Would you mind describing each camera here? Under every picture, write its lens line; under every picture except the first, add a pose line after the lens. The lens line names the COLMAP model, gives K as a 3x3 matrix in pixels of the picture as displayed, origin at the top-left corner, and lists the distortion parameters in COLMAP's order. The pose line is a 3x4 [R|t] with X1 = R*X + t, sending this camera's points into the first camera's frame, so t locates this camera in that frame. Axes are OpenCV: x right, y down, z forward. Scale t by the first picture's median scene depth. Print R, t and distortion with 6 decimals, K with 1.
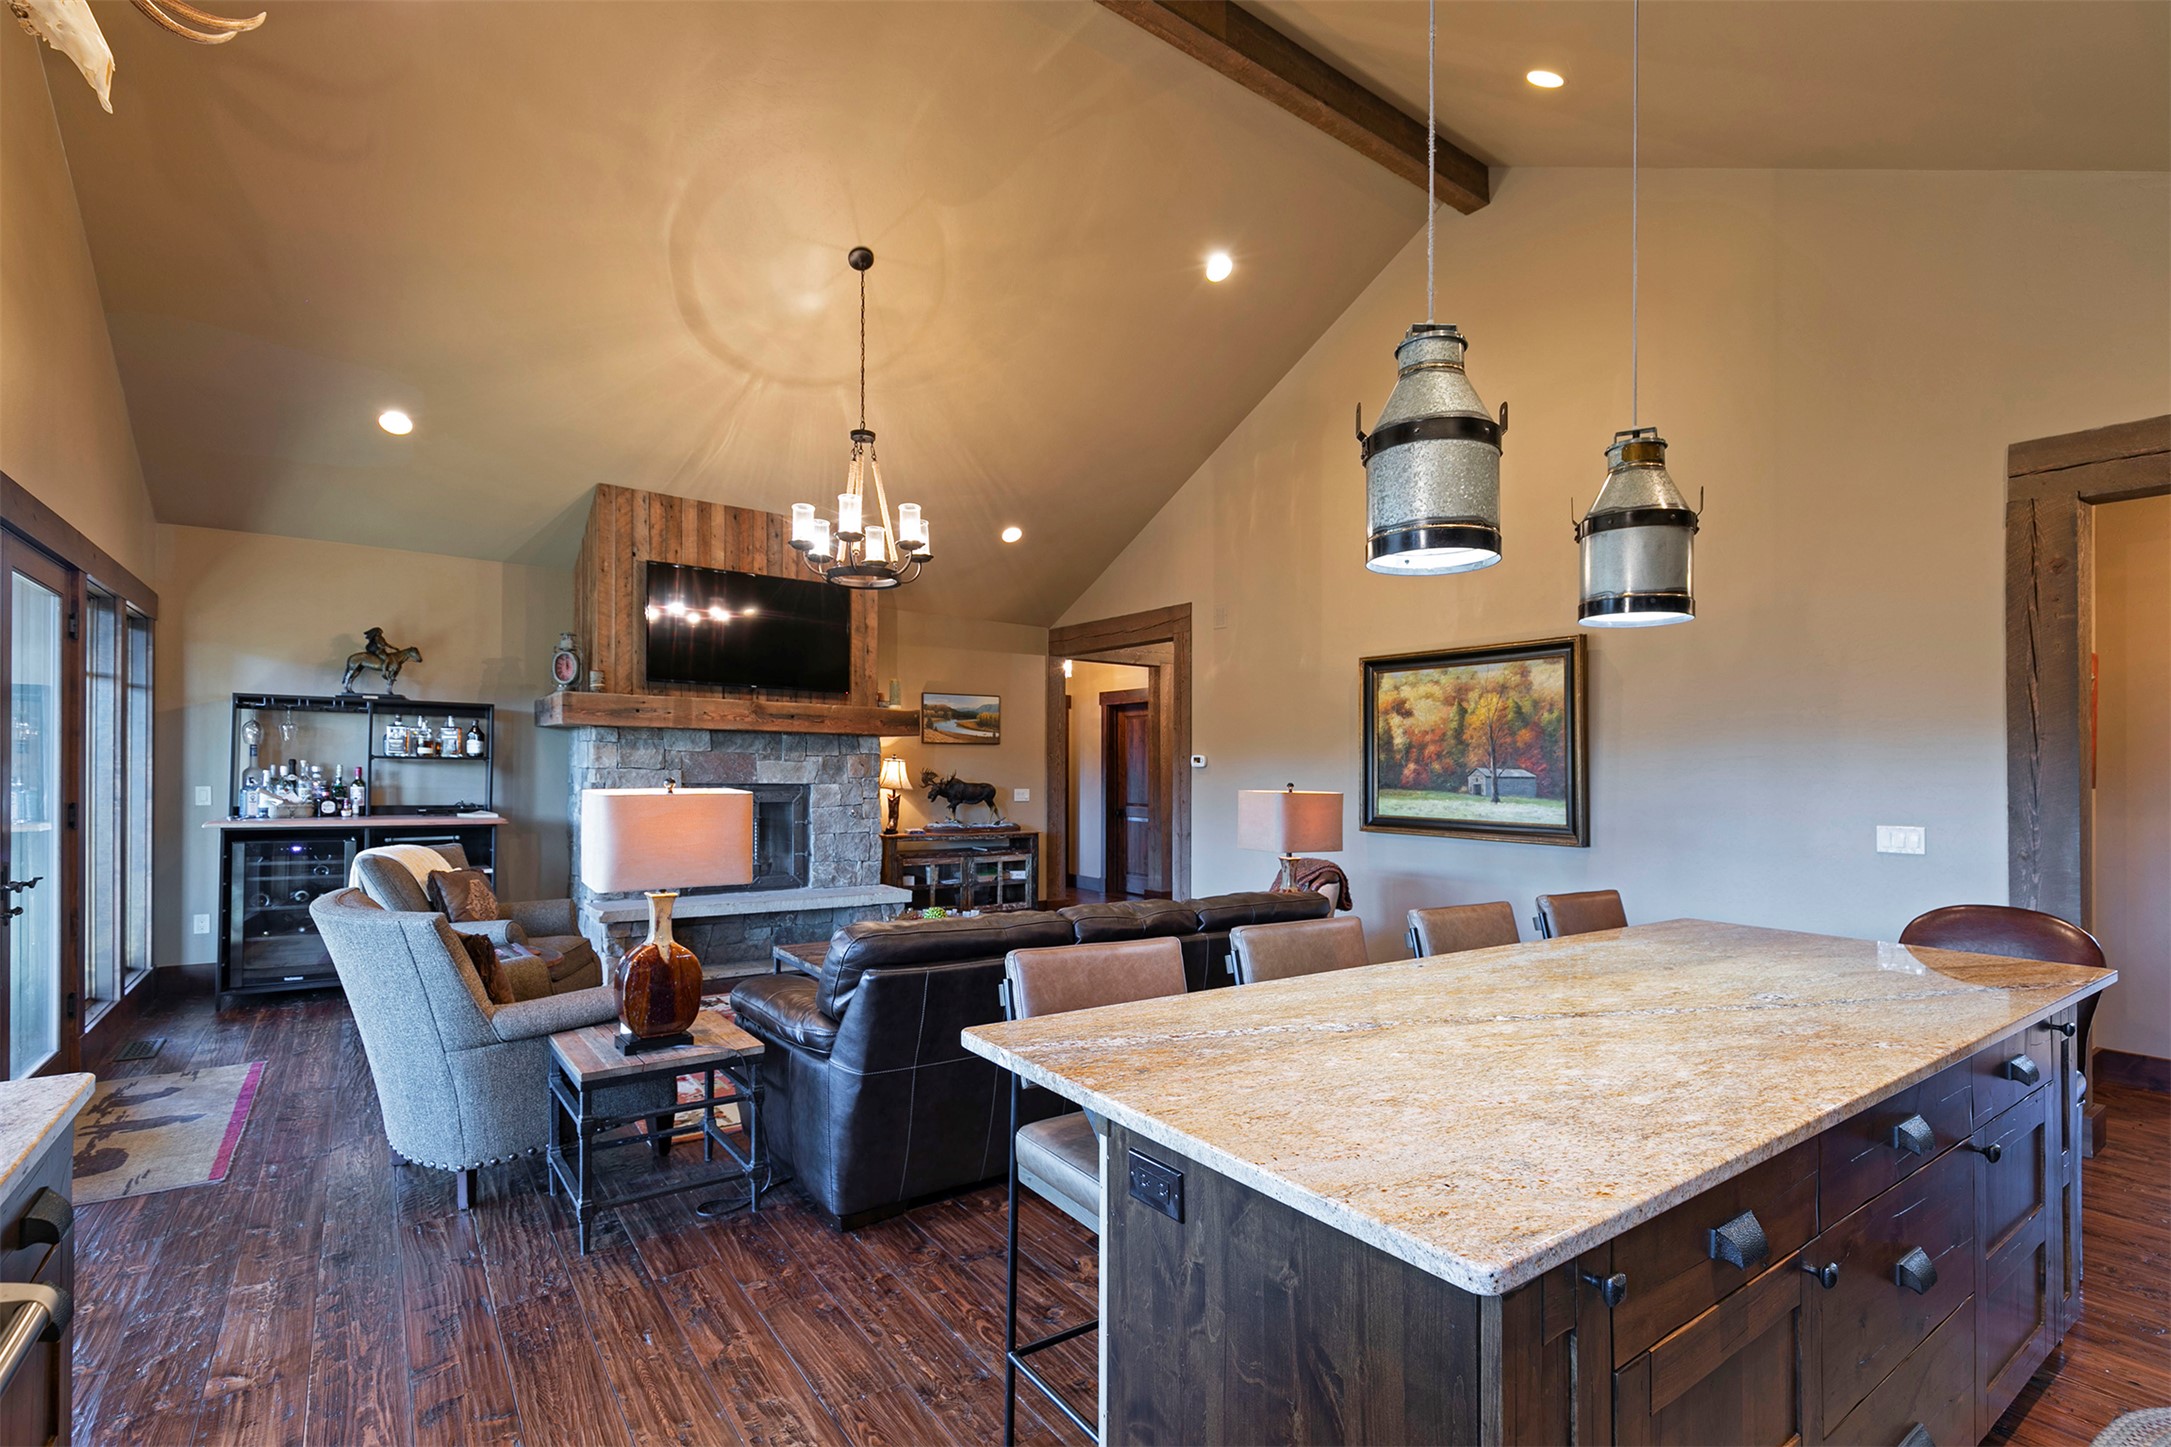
lens RADIAL K [[984.0, 0, 1103.6], [0, 984.0, 765.9], [0, 0, 1]] dist [0.008643, -0.002134]
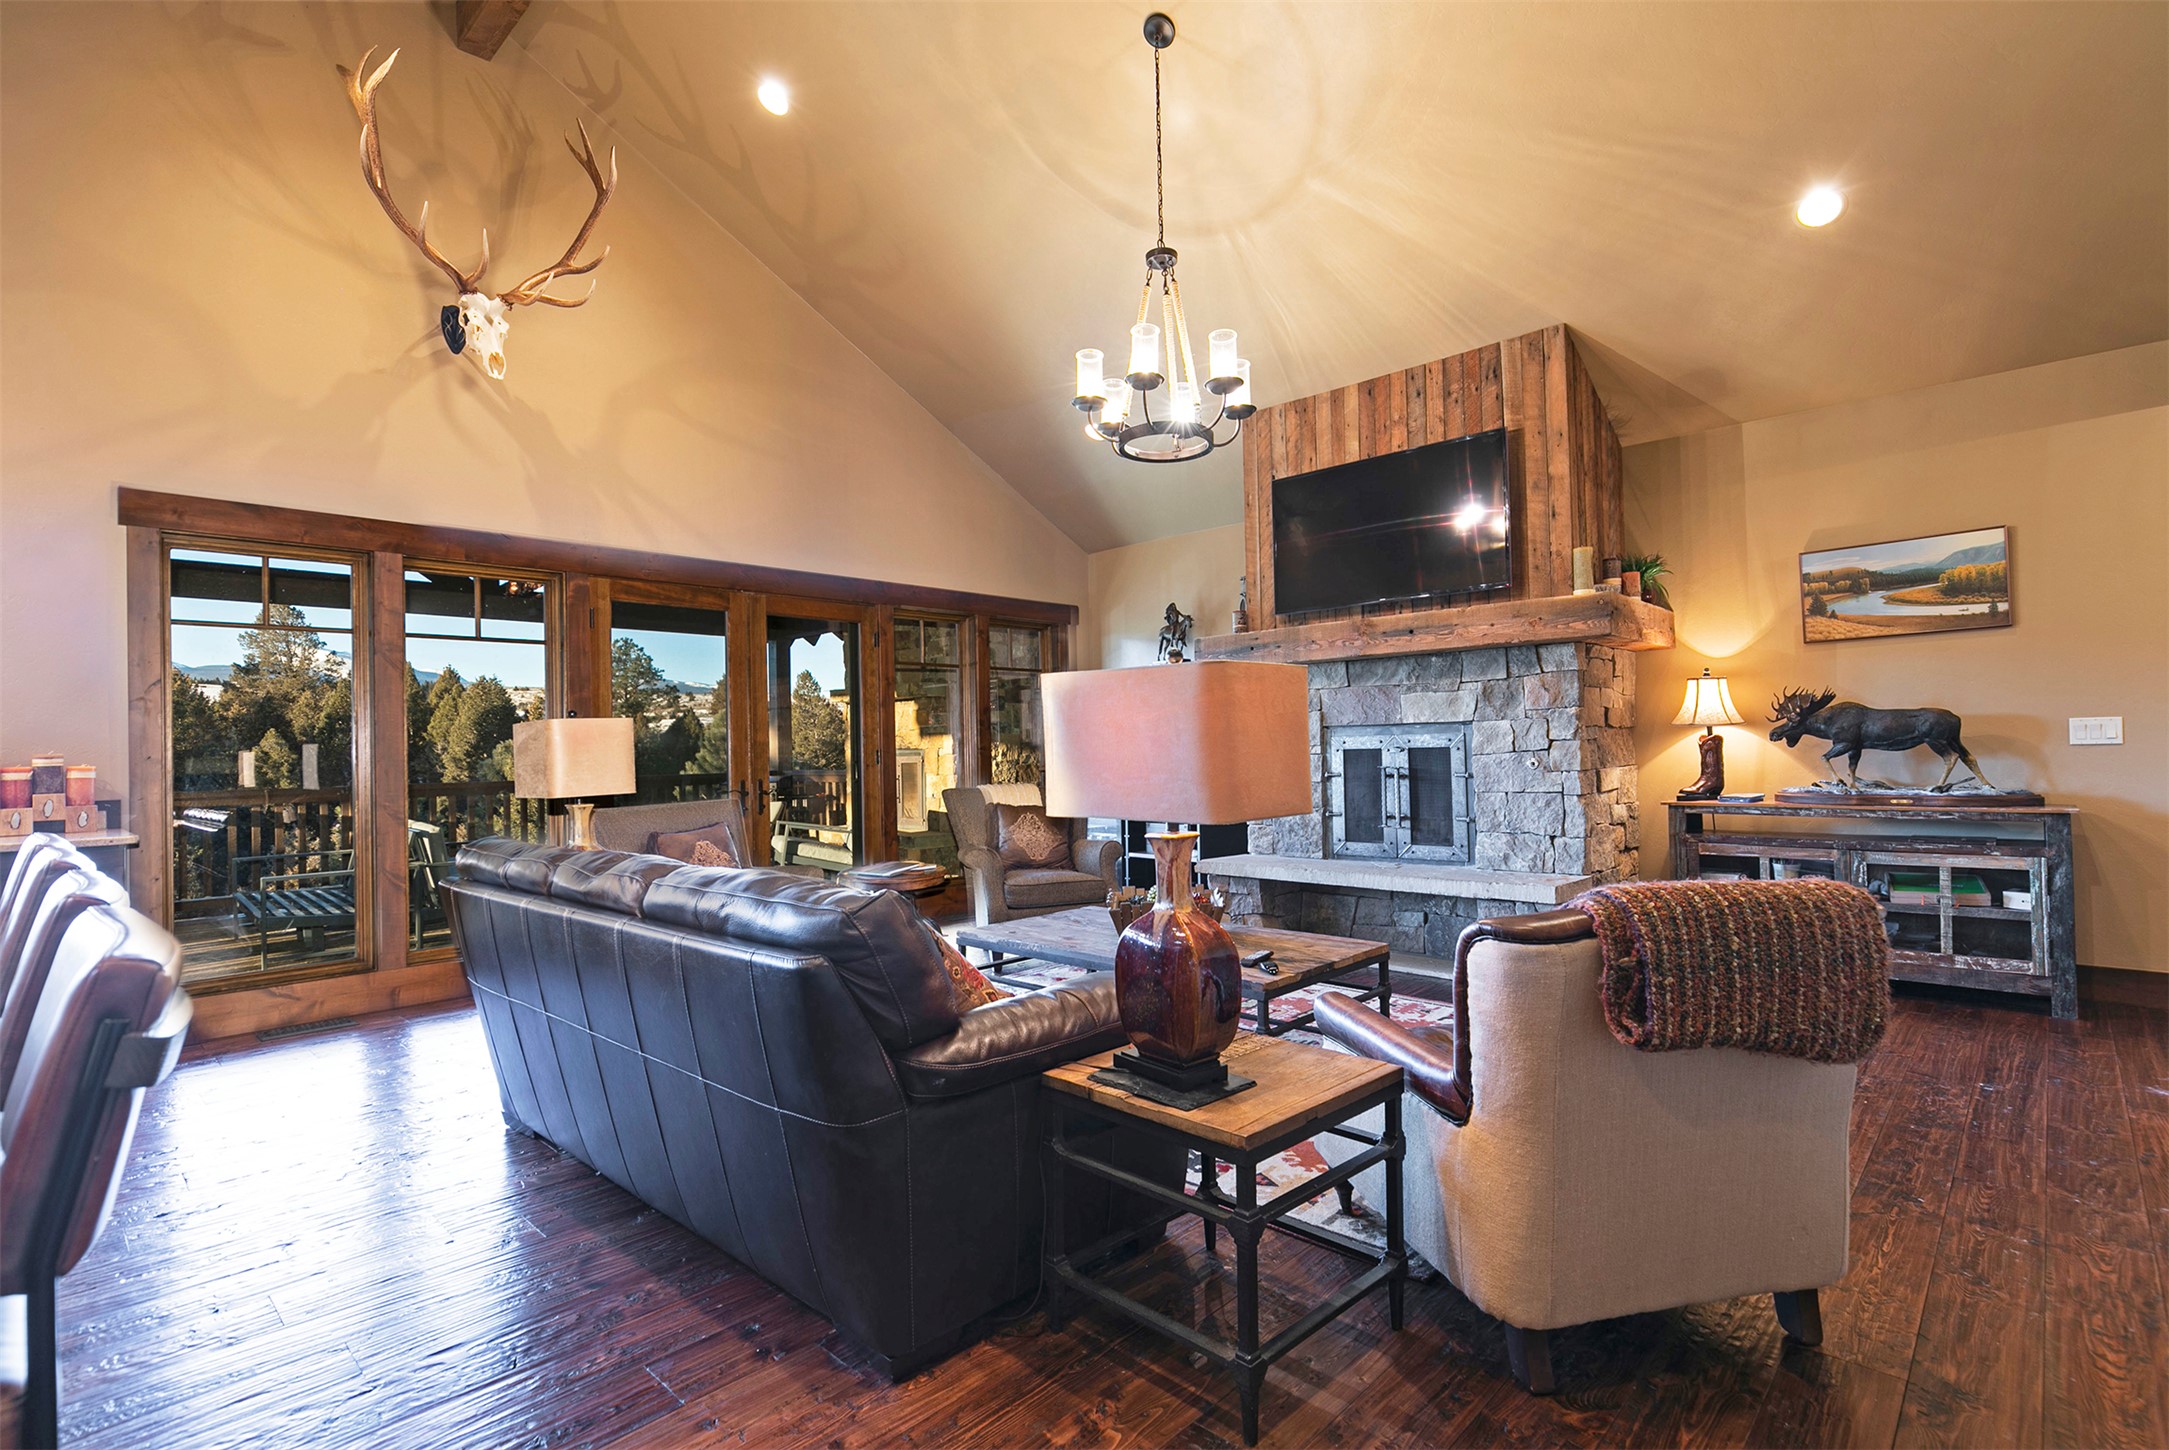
lens RADIAL K [[1029.5, 0, 1111.7], [0, 1029.5, 733.3], [0, 0, 1]] dist [-0.007297, 0.003037]
pose [[0.197032, -0.035066, -0.979770, 0.442079], [0.029595, 0.999117, -0.029807, 0.047720], [0.979950, -0.023123, 0.197896, 0.679285]]
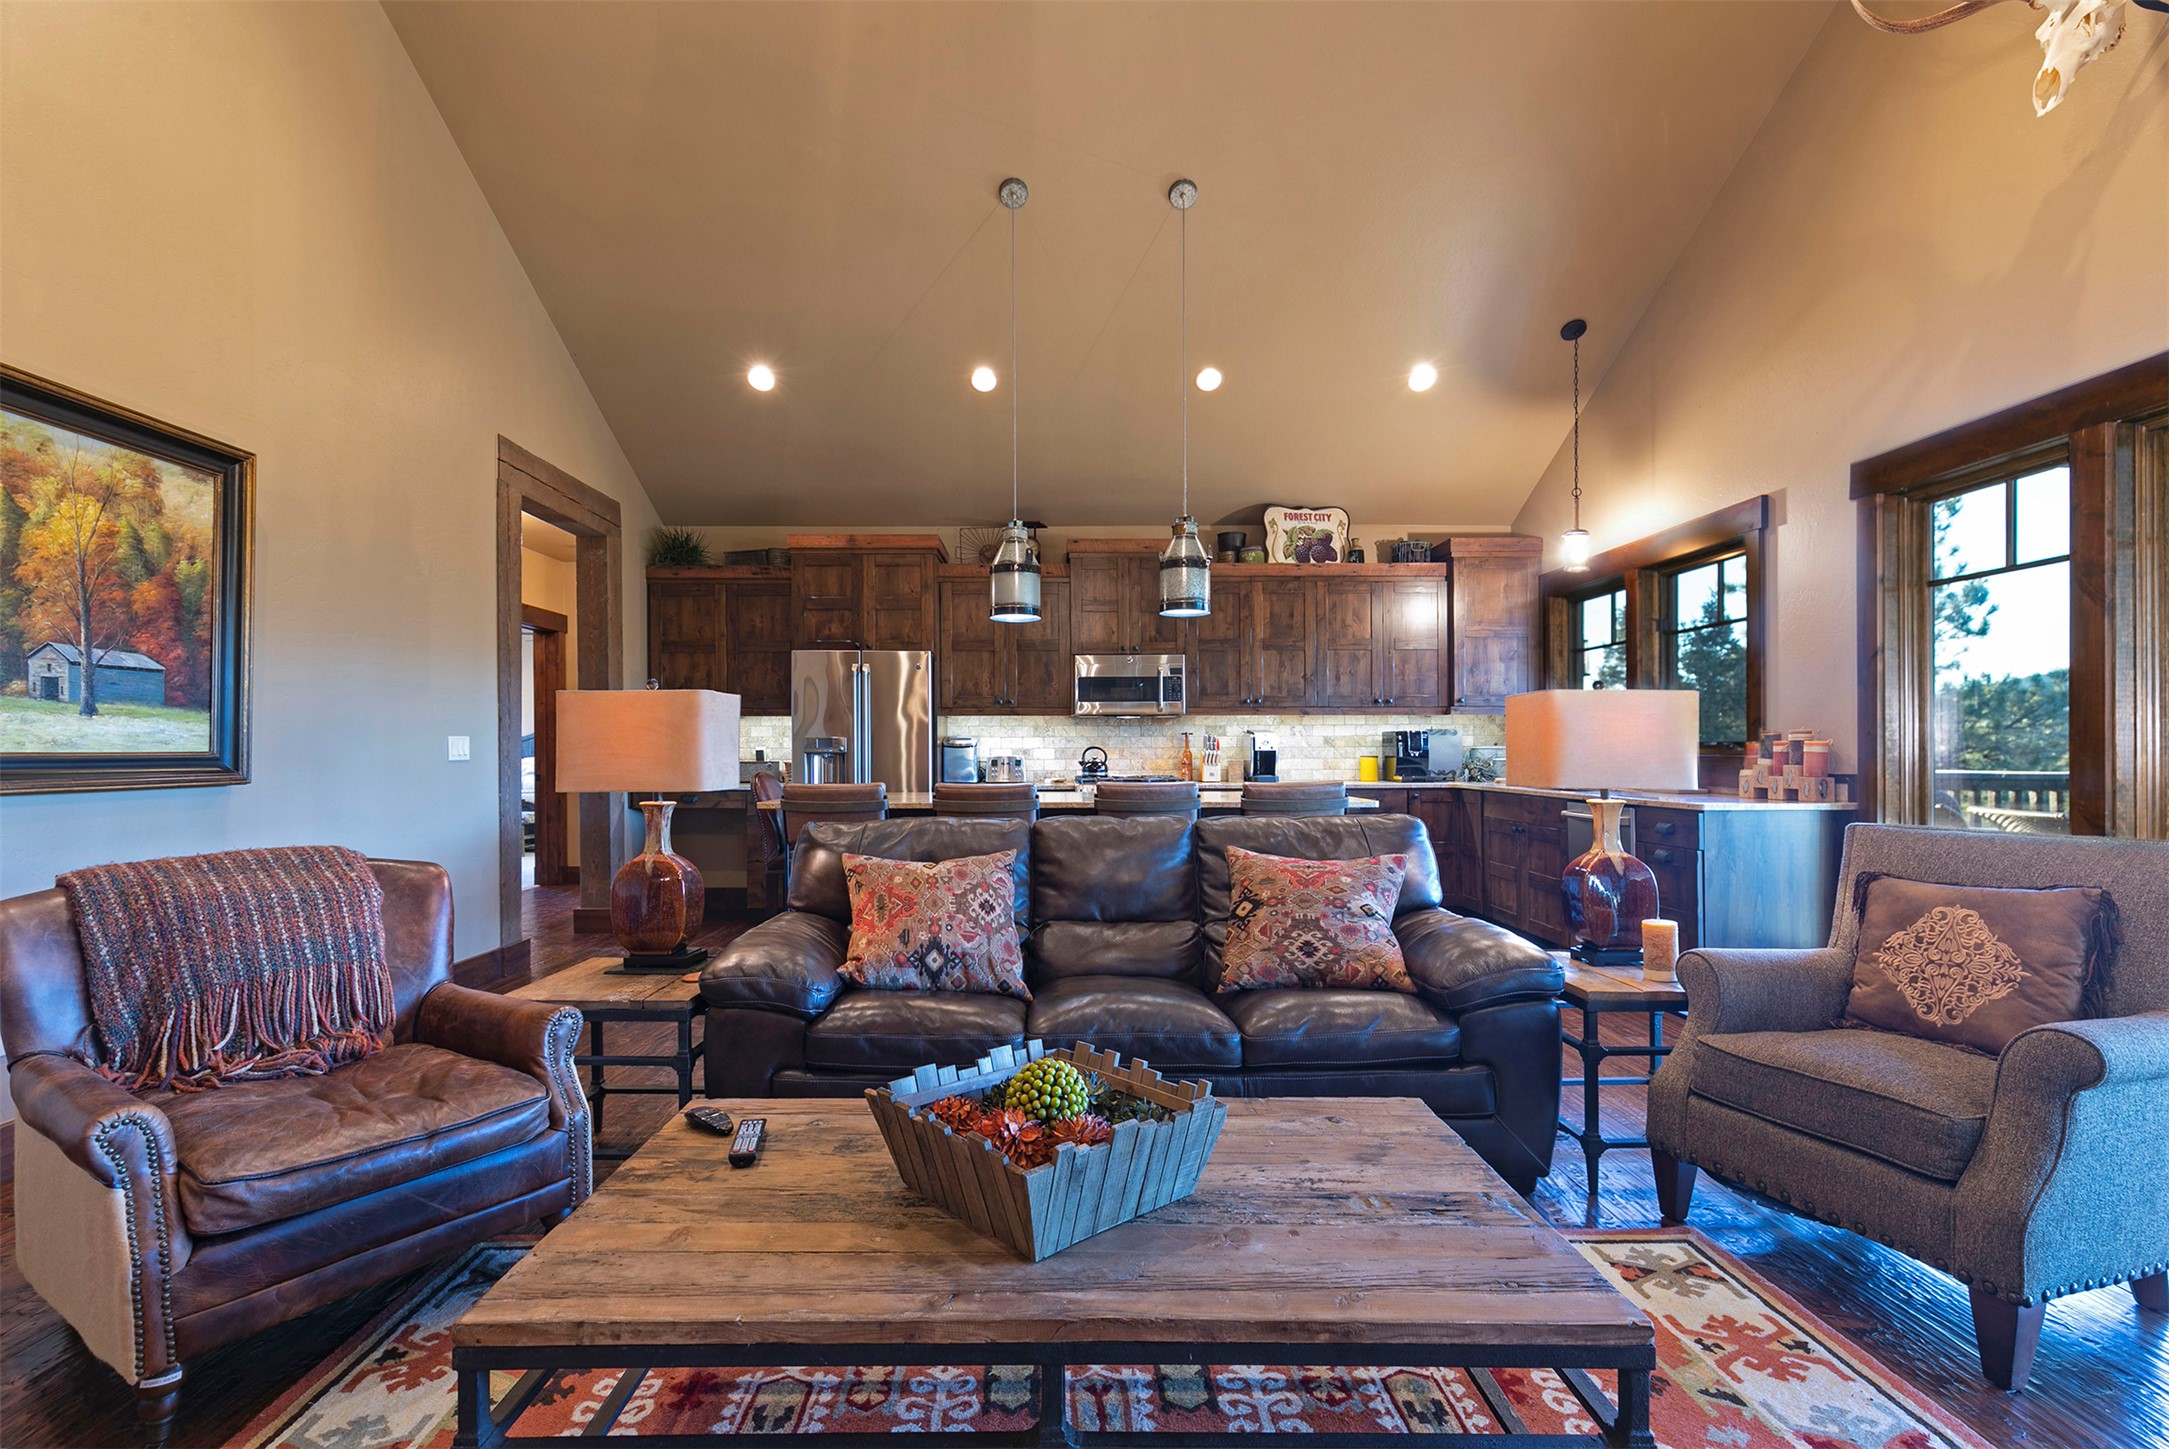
lens RADIAL K [[983.1, 0, 1060.4], [0, 983.1, 757.0], [0, 0, 1]] dist [0.008643, -0.002134]
pose [[-0.817530, -0.022242, 0.575456, -0.272571], [-0.016551, 0.999749, 0.015129, 0.038650], [-0.575647, 0.002844, -0.817693, 1.026319]]
